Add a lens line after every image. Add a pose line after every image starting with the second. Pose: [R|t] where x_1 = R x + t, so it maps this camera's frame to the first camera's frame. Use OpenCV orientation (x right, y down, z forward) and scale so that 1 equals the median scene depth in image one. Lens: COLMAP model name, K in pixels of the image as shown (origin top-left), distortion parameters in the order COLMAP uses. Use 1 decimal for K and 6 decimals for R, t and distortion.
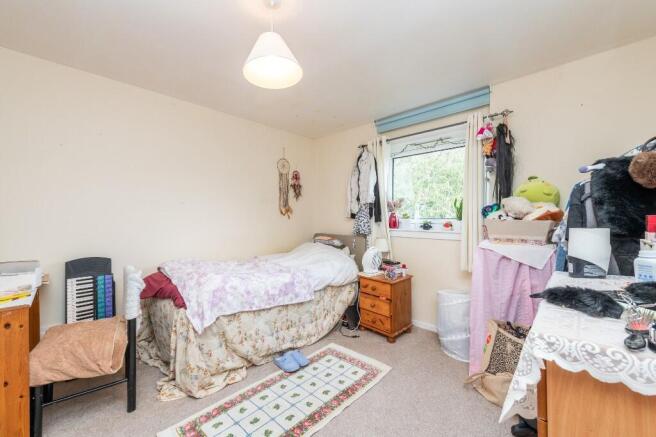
lens RADIAL K [[260.0, 0, 322.1], [0, 260.0, 218.9], [0, 0, 1]] dist [0.013947, -0.003958]
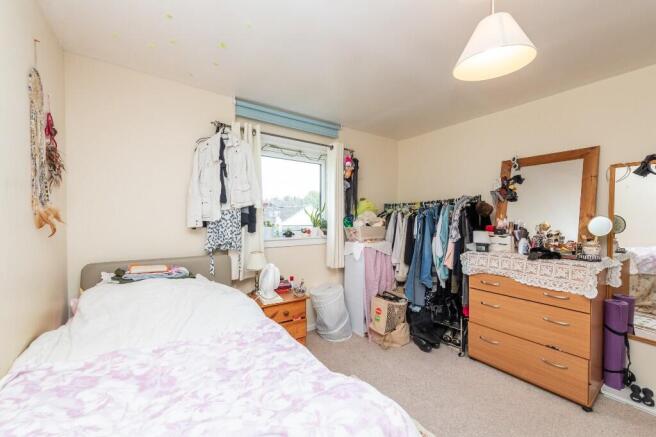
lens RADIAL K [[260.0, 0, 329.2], [0, 260.0, 219.7], [0, 0, 1]] dist [0.013947, -0.003958]
pose [[0.182160, -0.018943, 0.983086, -0.686479], [0.003404, 0.999821, 0.018635, -0.053600], [-0.983263, -0.000048, 0.182192, 0.838305]]
